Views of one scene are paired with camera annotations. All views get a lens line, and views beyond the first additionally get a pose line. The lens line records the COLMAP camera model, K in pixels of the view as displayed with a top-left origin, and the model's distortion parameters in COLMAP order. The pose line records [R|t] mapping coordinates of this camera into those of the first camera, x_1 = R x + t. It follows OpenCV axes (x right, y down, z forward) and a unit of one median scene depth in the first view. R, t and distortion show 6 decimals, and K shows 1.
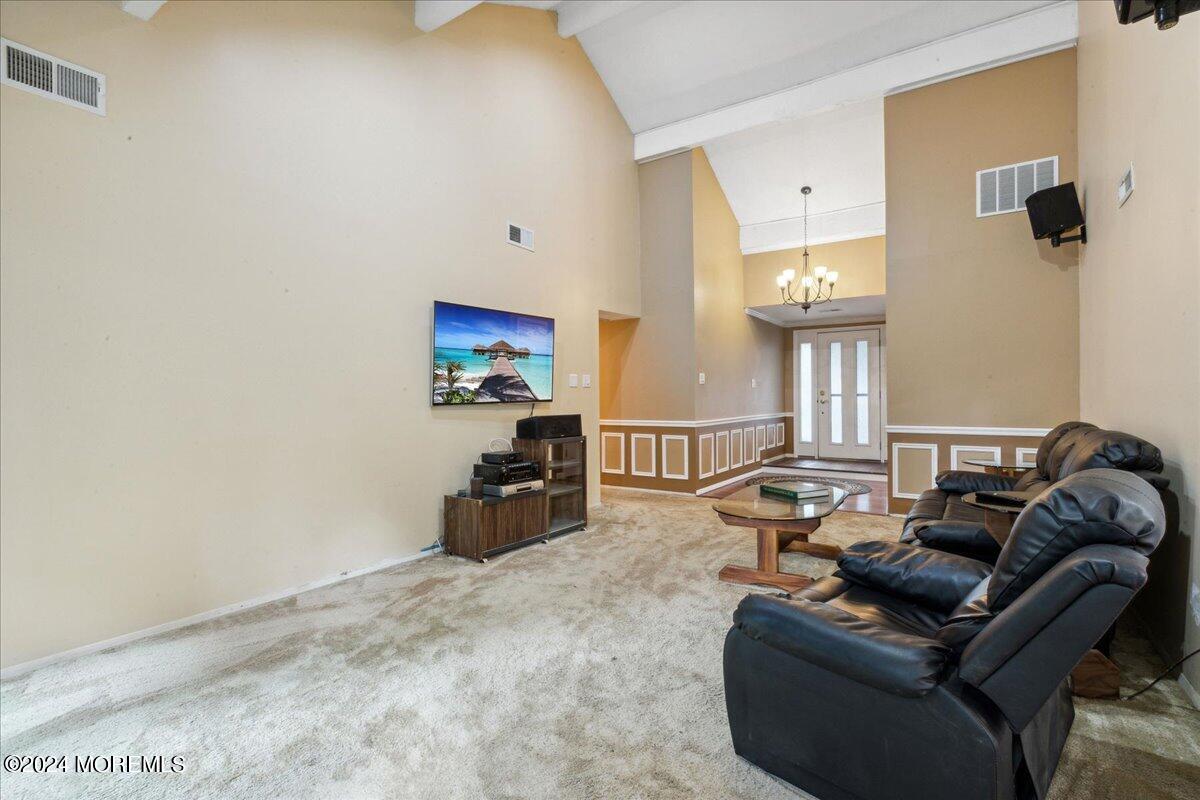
lens RADIAL K [[554.8, 0, 605.1], [0, 554.8, 401.3], [0, 0, 1]] dist [0.003977, -0.000455]
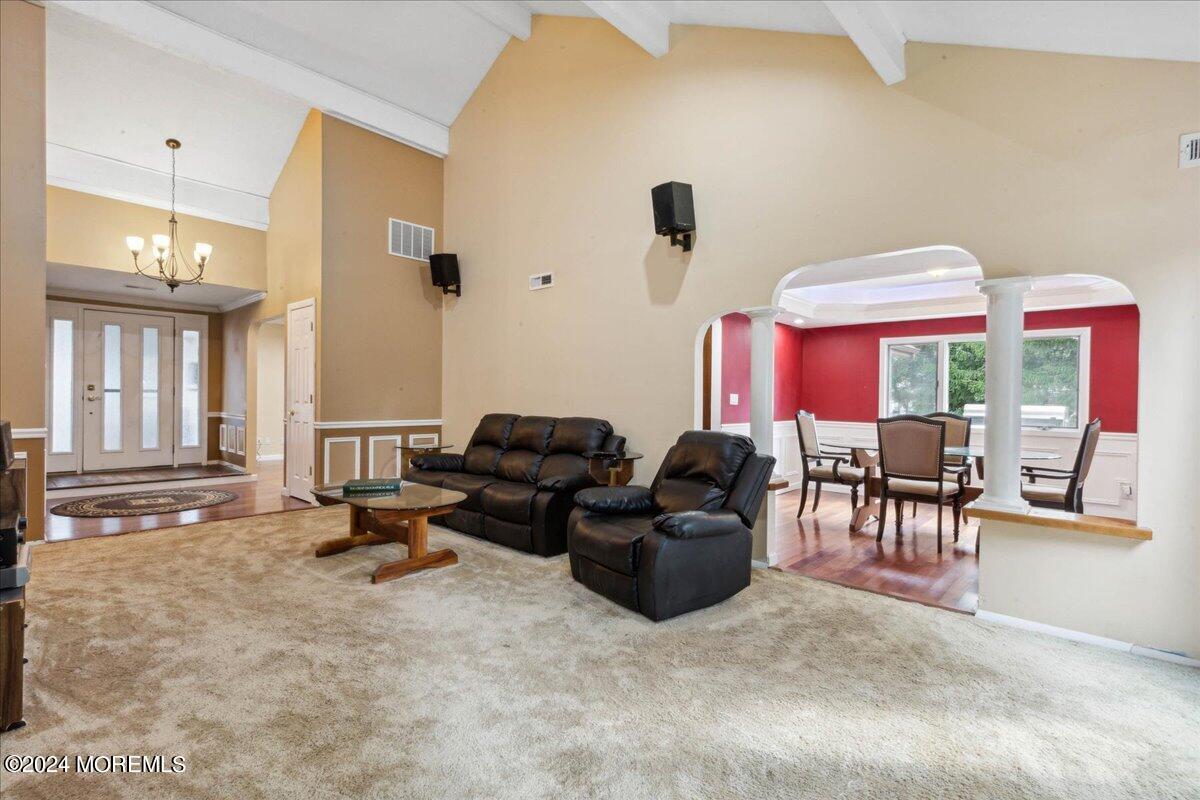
lens RADIAL K [[554.8, 0, 604.2], [0, 554.8, 399.3], [0, 0, 1]] dist [0.003977, -0.000455]
pose [[0.151282, 0.005192, 0.988477, -0.511377], [-0.006286, 0.999971, -0.004290, 0.000376], [-0.988471, -0.005564, 0.151311, 0.336722]]
